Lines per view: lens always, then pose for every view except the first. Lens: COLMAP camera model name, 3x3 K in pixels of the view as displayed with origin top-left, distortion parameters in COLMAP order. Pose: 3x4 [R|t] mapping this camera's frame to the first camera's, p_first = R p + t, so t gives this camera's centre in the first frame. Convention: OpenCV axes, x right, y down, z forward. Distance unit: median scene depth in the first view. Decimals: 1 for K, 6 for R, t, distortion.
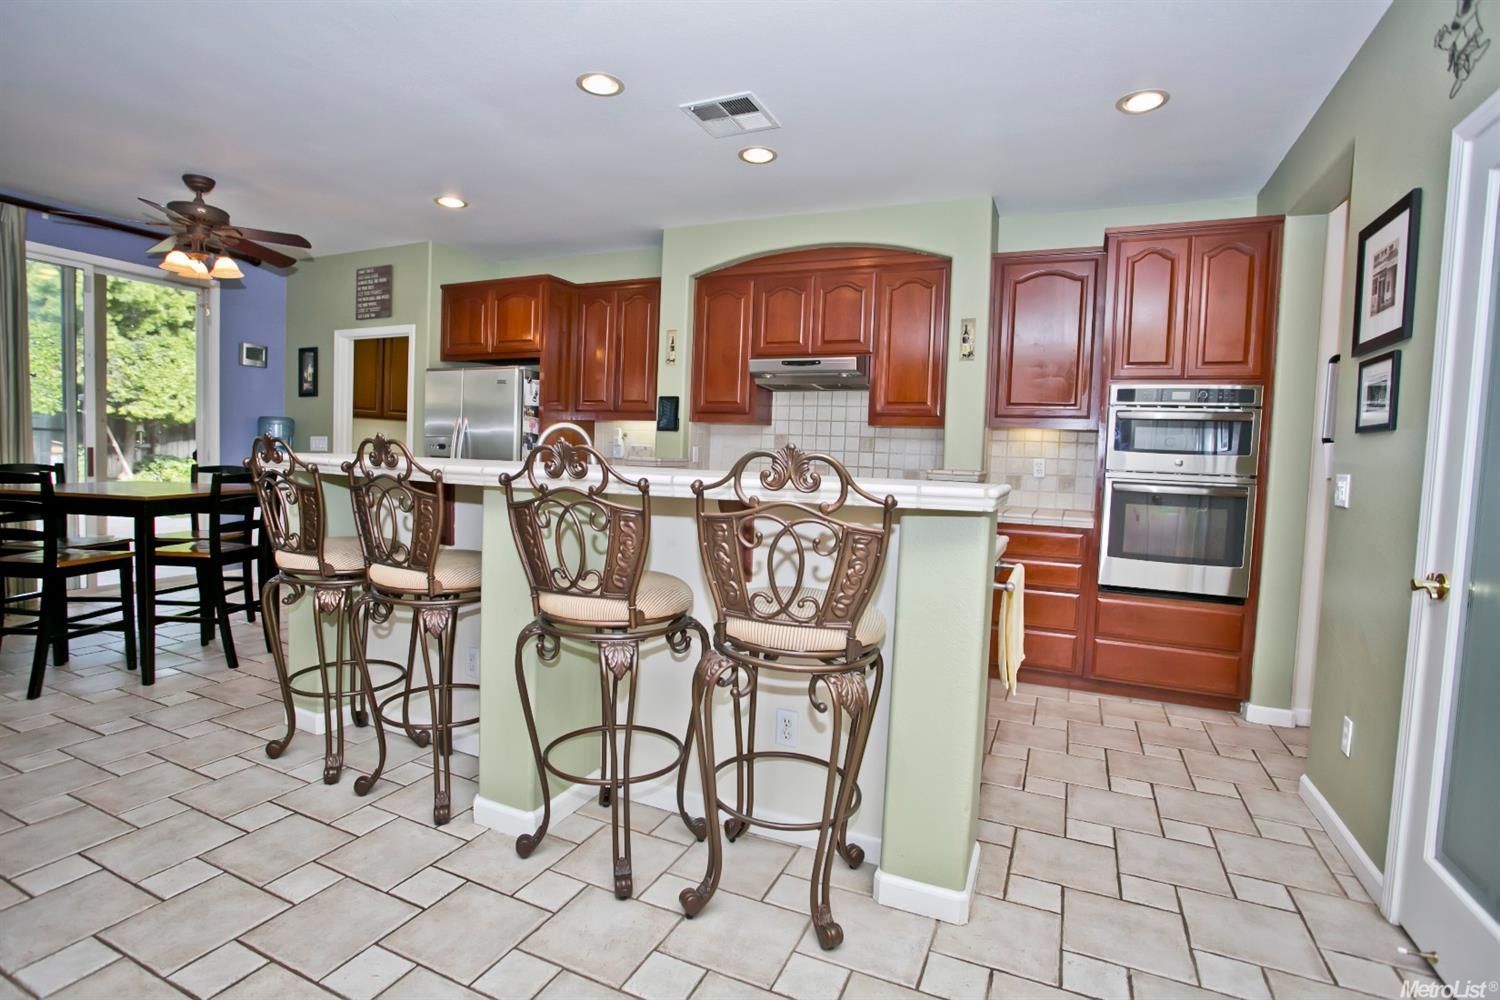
lens RADIAL K [[736.5, 0, 752.4], [0, 736.5, 480.1], [0, 0, 1]] dist [-0.003292, -0.000112]
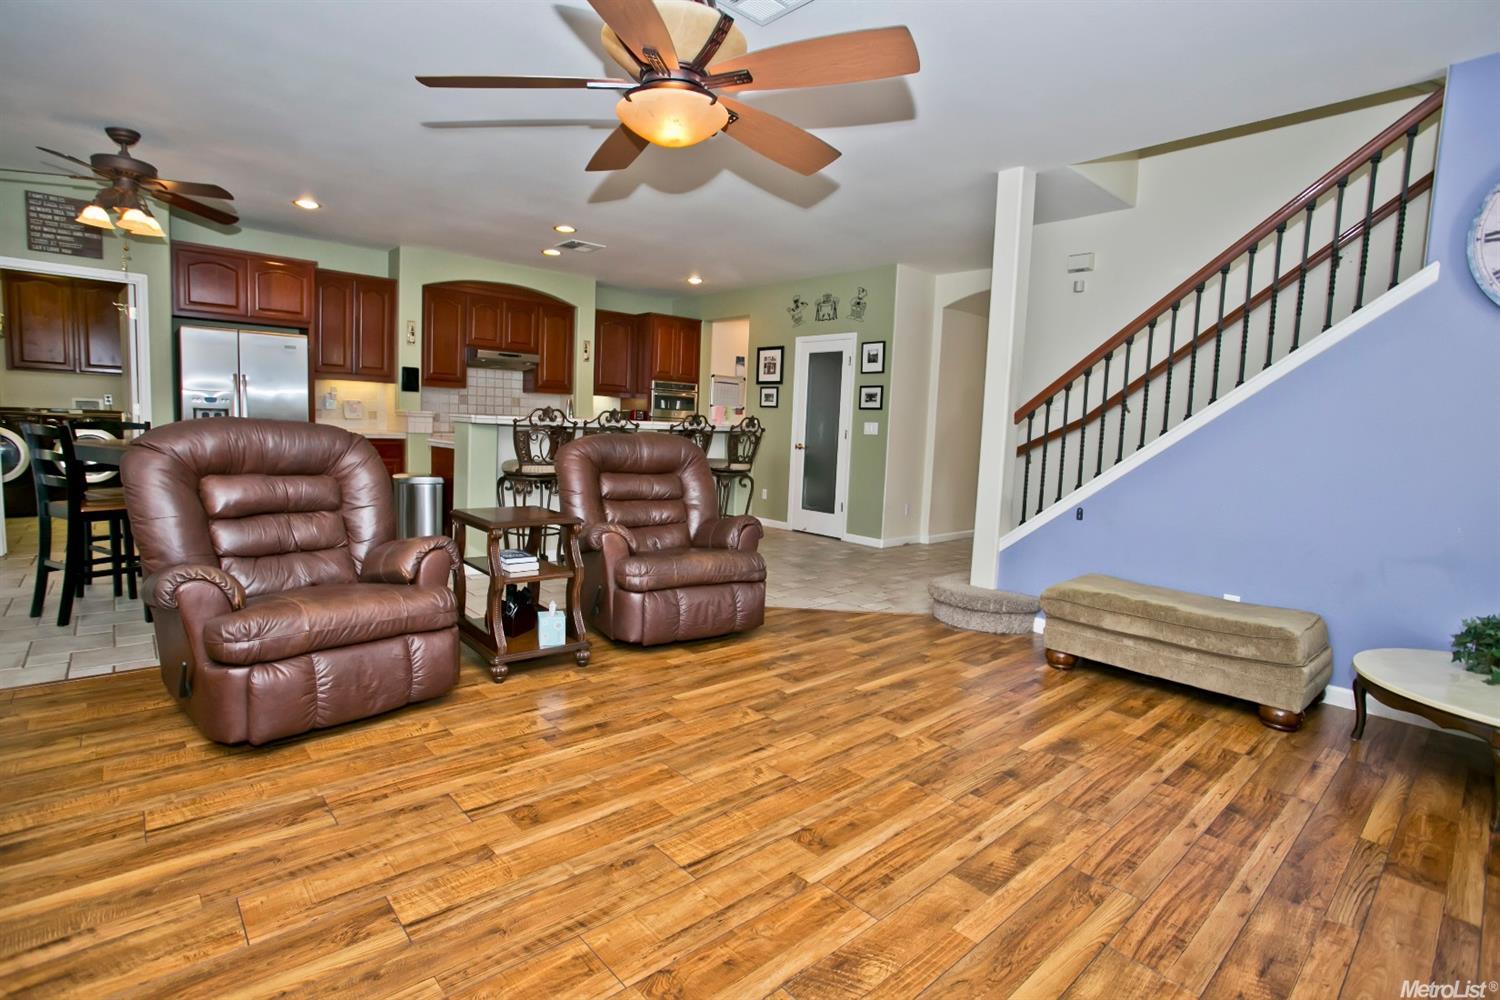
lens RADIAL K [[736.5, 0, 752.4], [0, 736.5, 480.1], [0, 0, 1]] dist [-0.003292, -0.000112]
pose [[0.383417, -0.086778, 0.919490, -1.369268], [0.008216, 0.995857, 0.090559, -0.022648], [-0.923539, -0.027168, 0.382541, -0.168252]]
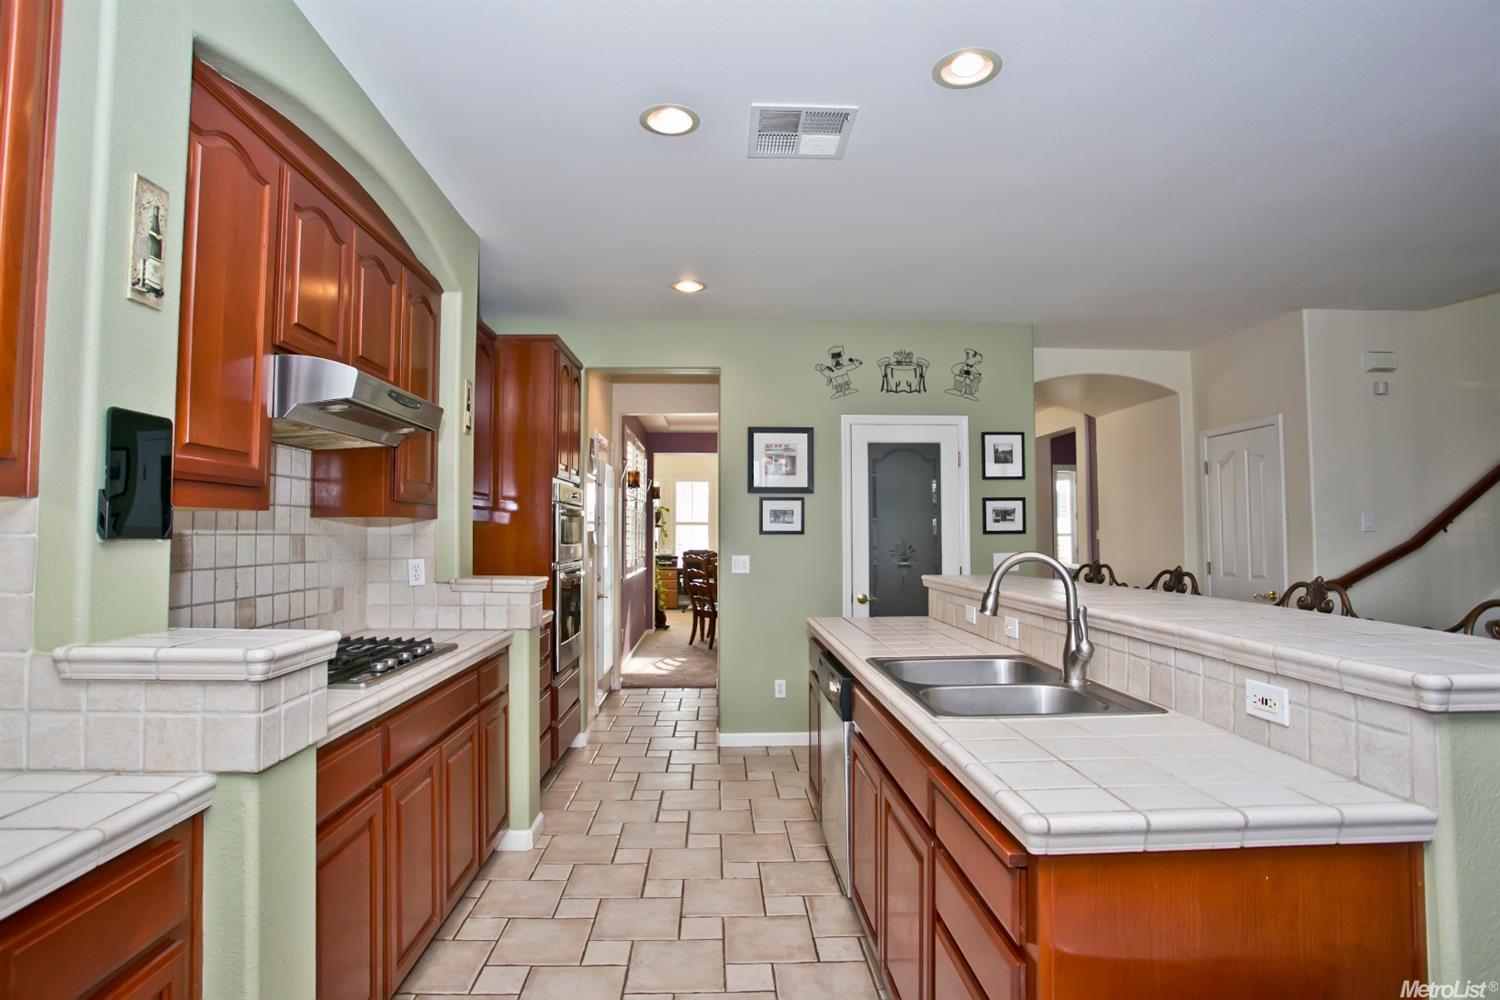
lens RADIAL K [[736.5, 0, 752.4], [0, 736.5, 480.1], [0, 0, 1]] dist [-0.003292, -0.000112]
pose [[-0.473050, 0.027199, 0.880616, -0.483989], [0.019217, 0.999604, -0.020551, -0.095155], [-0.880826, 0.007202, -0.473385, 1.104708]]
